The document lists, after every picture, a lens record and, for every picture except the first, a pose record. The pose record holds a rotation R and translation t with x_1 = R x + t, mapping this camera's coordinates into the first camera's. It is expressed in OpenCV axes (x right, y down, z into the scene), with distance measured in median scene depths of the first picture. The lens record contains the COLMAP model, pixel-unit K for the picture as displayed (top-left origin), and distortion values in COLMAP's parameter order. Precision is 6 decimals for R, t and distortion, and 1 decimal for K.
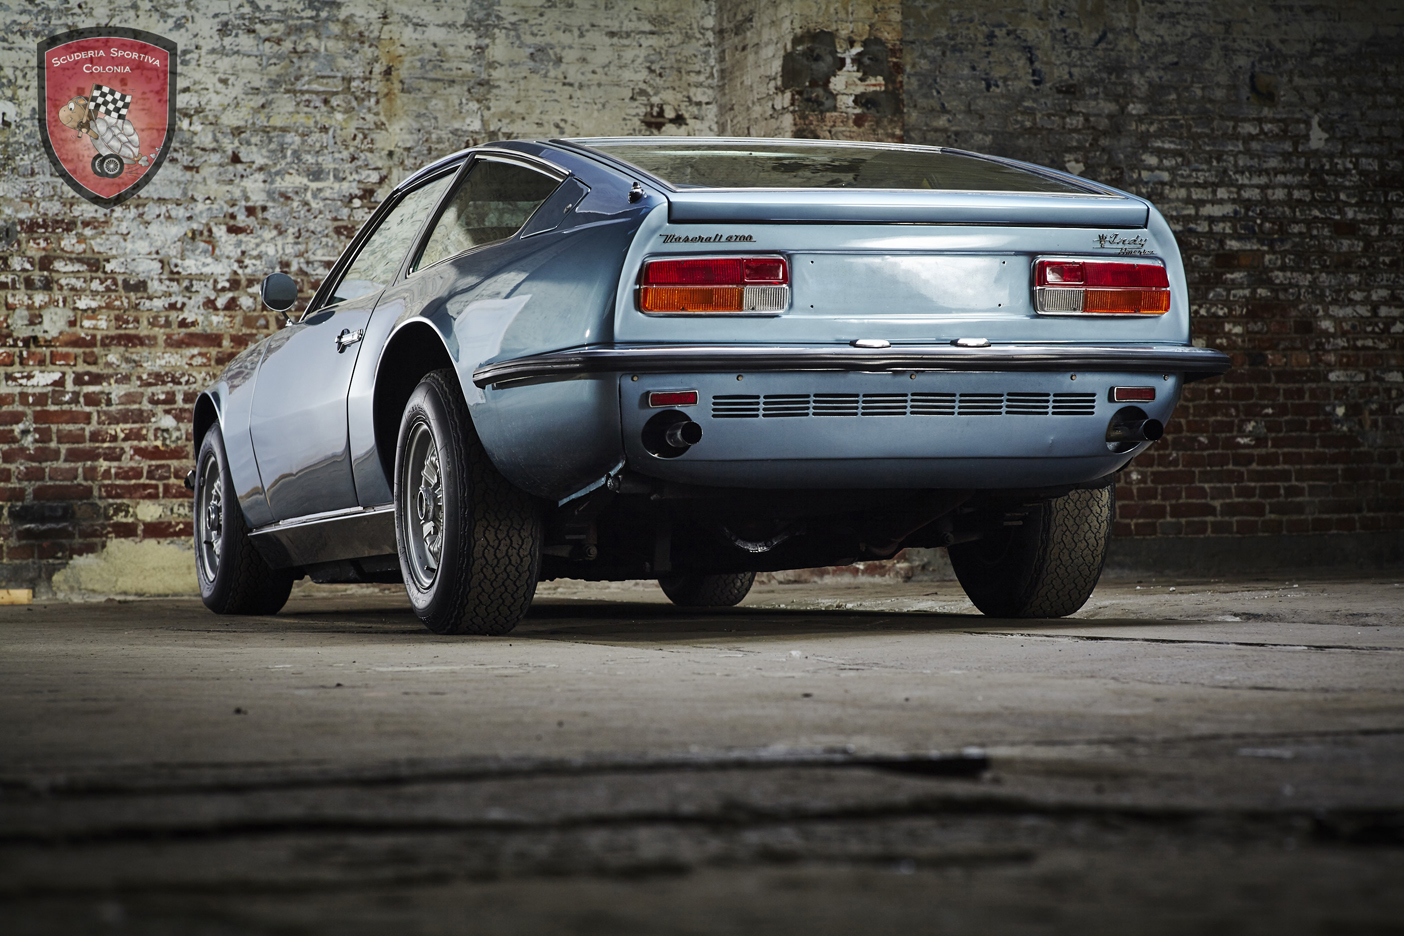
lens RADIAL K [[3429.2, 0, 697.2], [0, 3429.2, 471.6], [0, 0, 1]] dist [0.063399, -0.426613]
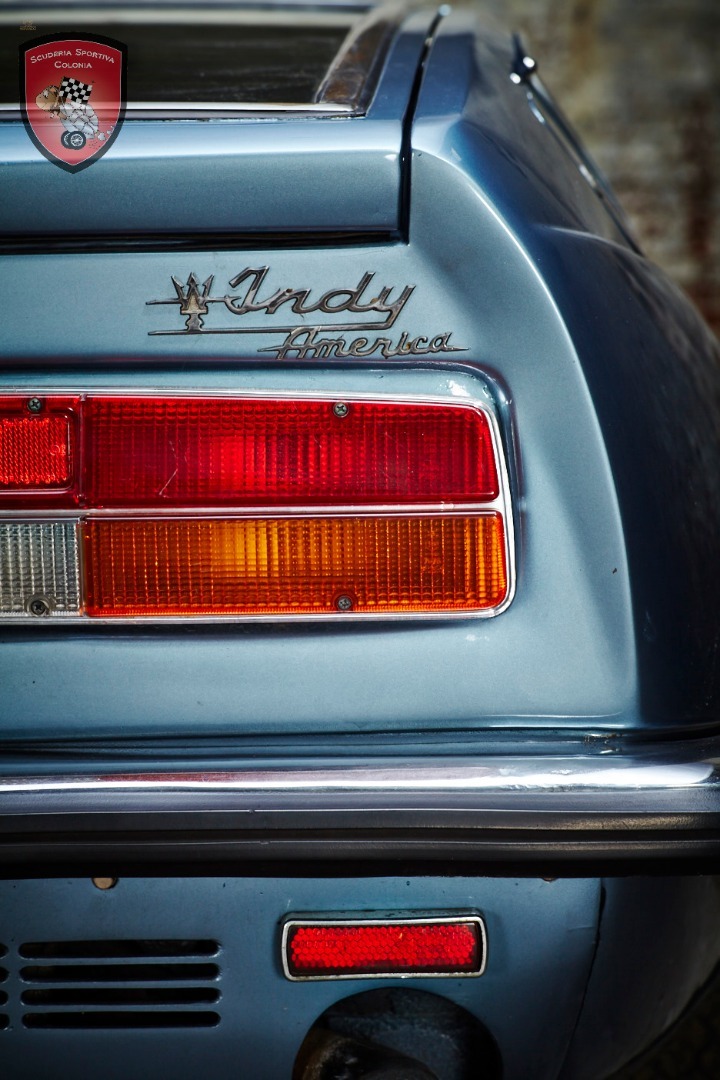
lens RADIAL K [[2637.8, 0, 360.0], [0, 2637.8, 540.0], [0, 0, 1]] dist [0.063399, -0.426613]
pose [[0.936331, 0.011111, -0.350944, 0.096980], [0.007391, 0.998654, 0.051338, -0.030693], [0.351042, -0.050663, 0.934988, 0.425536]]
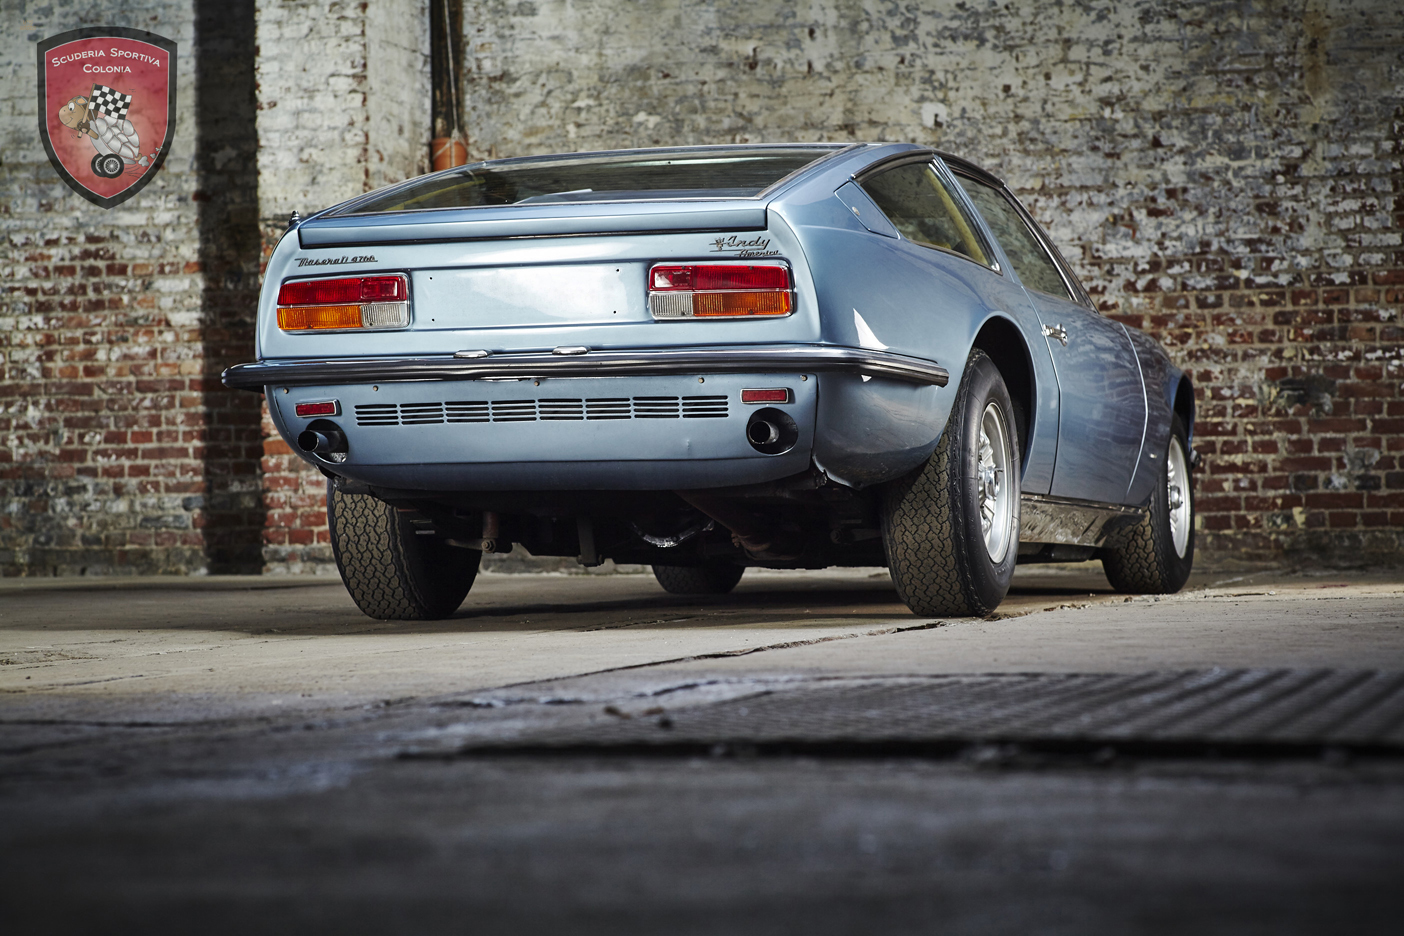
lens RADIAL K [[3429.2, 0, 697.2], [0, 3429.2, 471.6], [0, 0, 1]] dist [0.063399, -0.426613]
pose [[0.807863, -0.001428, -0.589369, 0.358124], [0.009805, 0.999891, 0.011017, -0.006000], [0.589289, -0.014679, 0.807789, 0.093650]]
